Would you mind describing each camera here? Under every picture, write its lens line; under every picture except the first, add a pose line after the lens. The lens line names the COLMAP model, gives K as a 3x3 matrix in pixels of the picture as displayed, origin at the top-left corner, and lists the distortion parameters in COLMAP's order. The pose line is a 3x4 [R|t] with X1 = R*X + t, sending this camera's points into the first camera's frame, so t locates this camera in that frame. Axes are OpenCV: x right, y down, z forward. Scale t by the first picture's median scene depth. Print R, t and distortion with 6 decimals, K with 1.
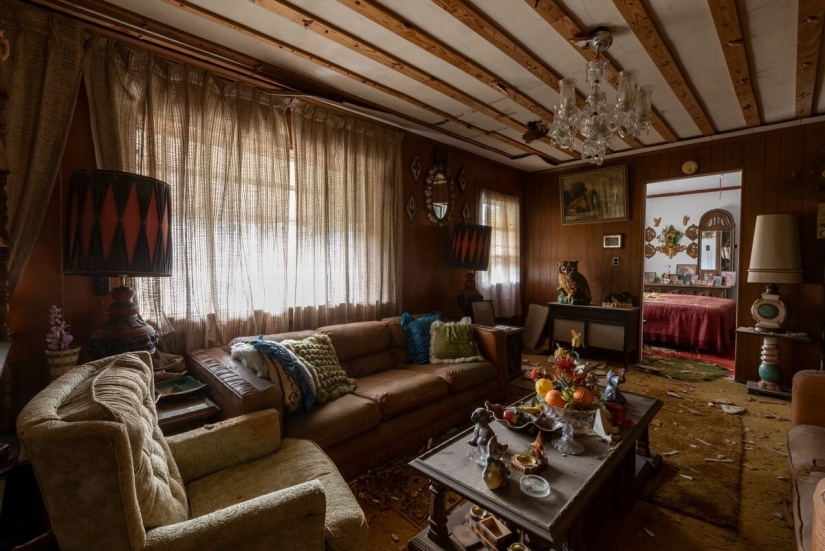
lens RADIAL K [[380.4, 0, 412.5], [0, 380.4, 275.5], [0, 0, 1]] dist [0.001669, -0.000133]
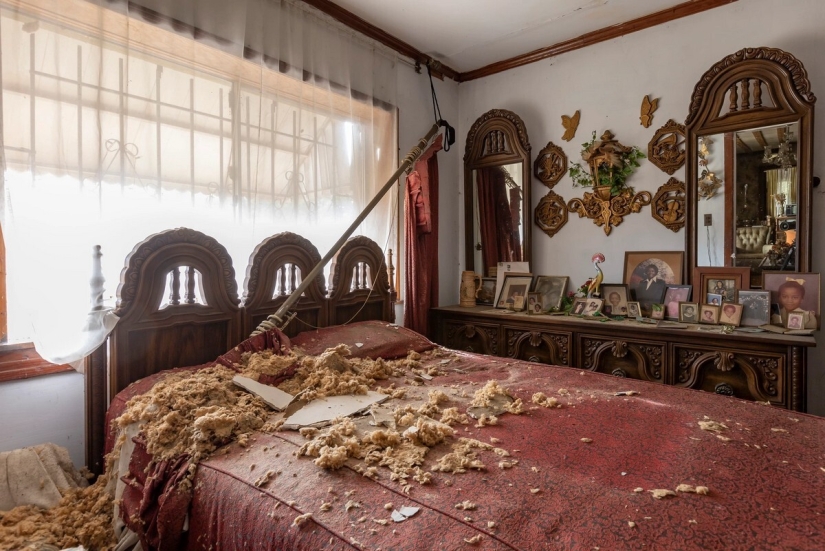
lens RADIAL K [[453.2, 0, 412.5], [0, 453.2, 275.5], [0, 0, 1]] dist [-0.003363, -0.000713]
pose [[0.995447, -0.012212, 0.094532, 0.746851], [0.012869, 0.999897, -0.006344, -0.014745], [-0.094445, 0.007531, 0.995502, 0.993828]]
